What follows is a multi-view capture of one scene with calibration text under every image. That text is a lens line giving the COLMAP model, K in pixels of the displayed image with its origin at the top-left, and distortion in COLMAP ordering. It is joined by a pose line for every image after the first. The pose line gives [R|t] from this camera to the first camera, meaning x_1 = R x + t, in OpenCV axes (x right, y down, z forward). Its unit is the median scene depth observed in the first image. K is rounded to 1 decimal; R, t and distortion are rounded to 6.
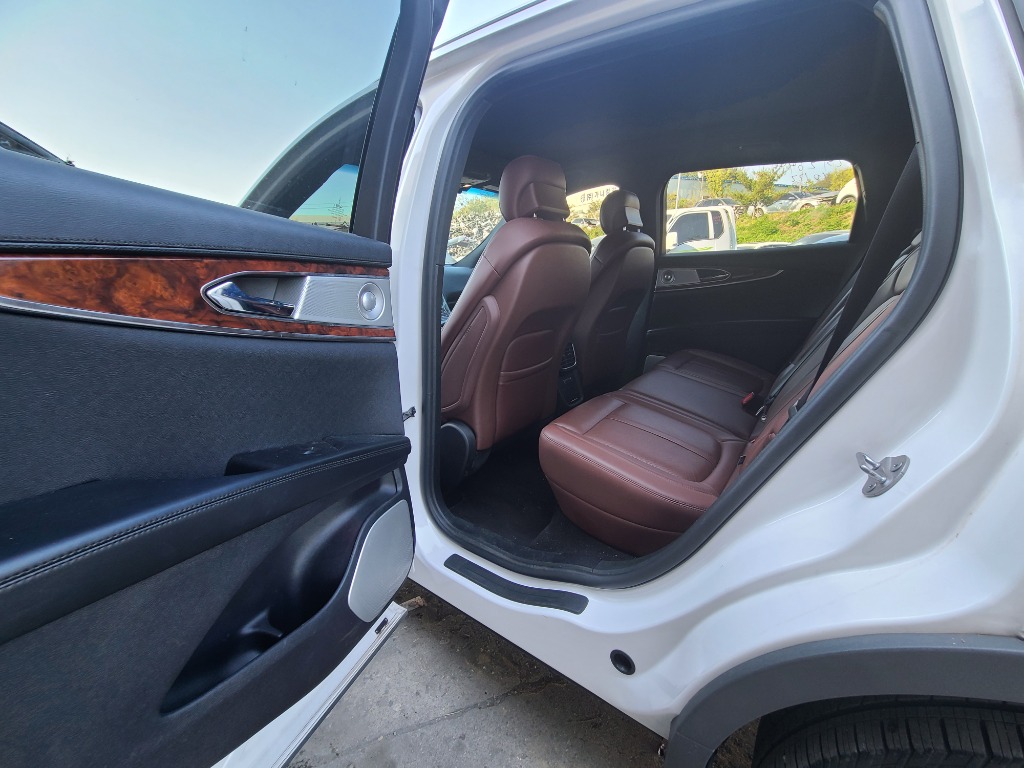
lens RADIAL K [[416.8, 0, 515.7], [0, 416.8, 390.8], [0, 0, 1]] dist [-0.000918, -0.000055]
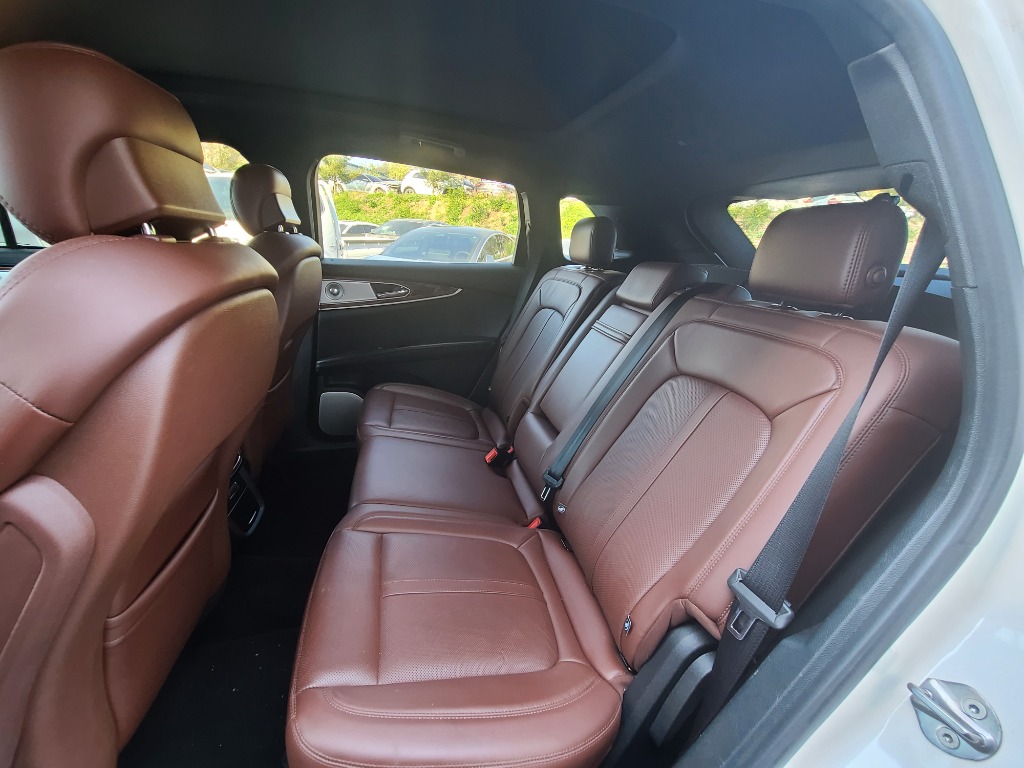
lens RADIAL K [[416.8, 0, 511.2], [0, 416.8, 388.8], [0, 0, 1]] dist [-0.000918, -0.000055]
pose [[0.637025, -0.183567, 0.748667, -0.049405], [0.136948, 0.982732, 0.124432, -0.254969], [-0.758581, 0.023263, 0.651164, 0.459545]]
